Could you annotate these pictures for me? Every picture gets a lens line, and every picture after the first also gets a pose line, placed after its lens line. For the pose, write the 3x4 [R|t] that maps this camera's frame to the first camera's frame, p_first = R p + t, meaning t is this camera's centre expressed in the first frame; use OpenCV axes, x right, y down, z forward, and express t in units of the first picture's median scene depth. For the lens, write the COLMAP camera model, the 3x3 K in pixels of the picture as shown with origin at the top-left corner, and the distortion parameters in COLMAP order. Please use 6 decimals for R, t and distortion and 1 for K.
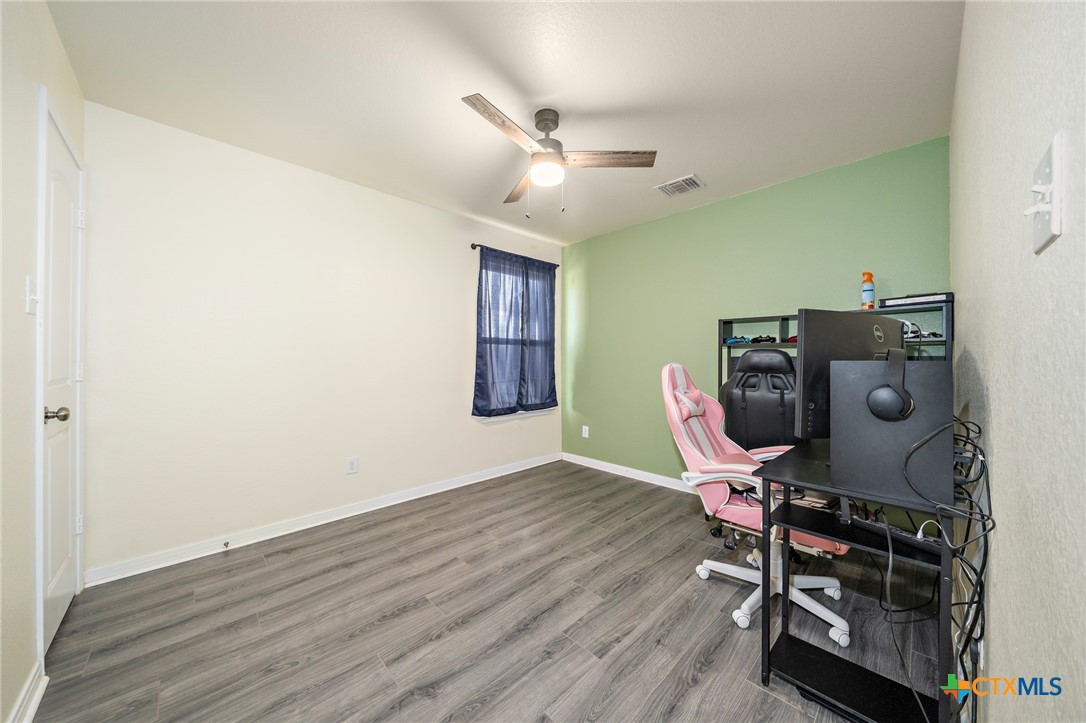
lens RADIAL K [[368.1, 0, 535.4], [0, 368.1, 363.3], [0, 0, 1]] dist [-0.000723, -0.000146]
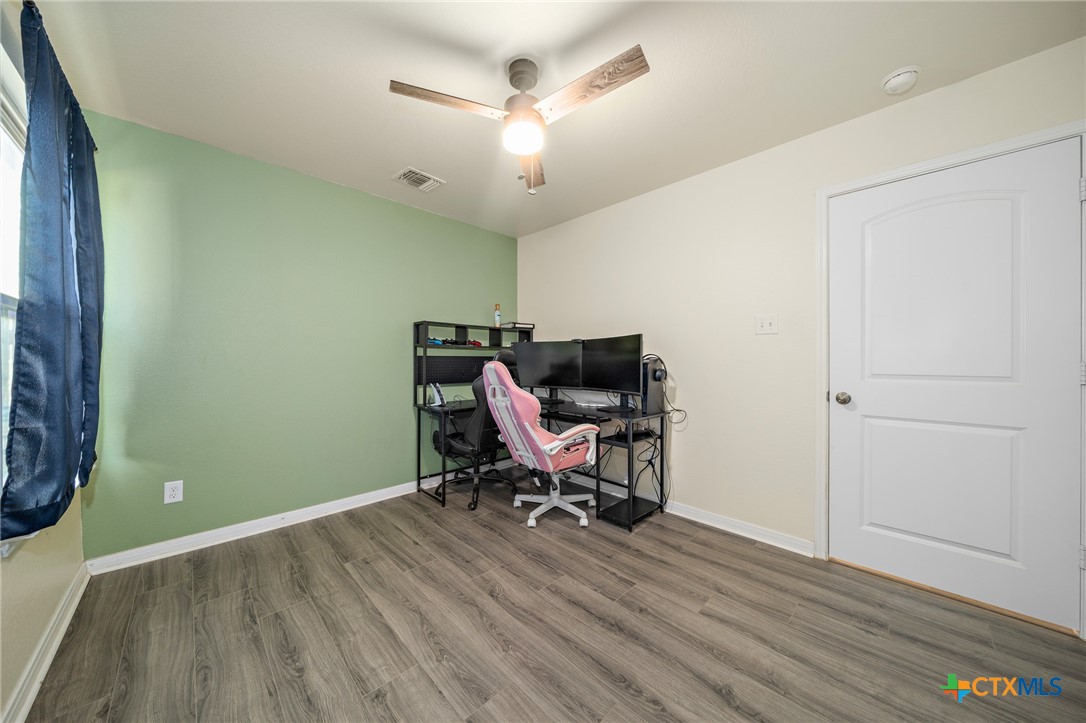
lens RADIAL K [[368.1, 0, 535.8], [0, 368.1, 362.0], [0, 0, 1]] dist [-0.000723, -0.000146]
pose [[-0.002986, -0.007190, 0.999970, -0.681593], [0.005688, 0.999958, 0.007207, -0.006037], [-0.999979, 0.005710, -0.002945, 0.808367]]
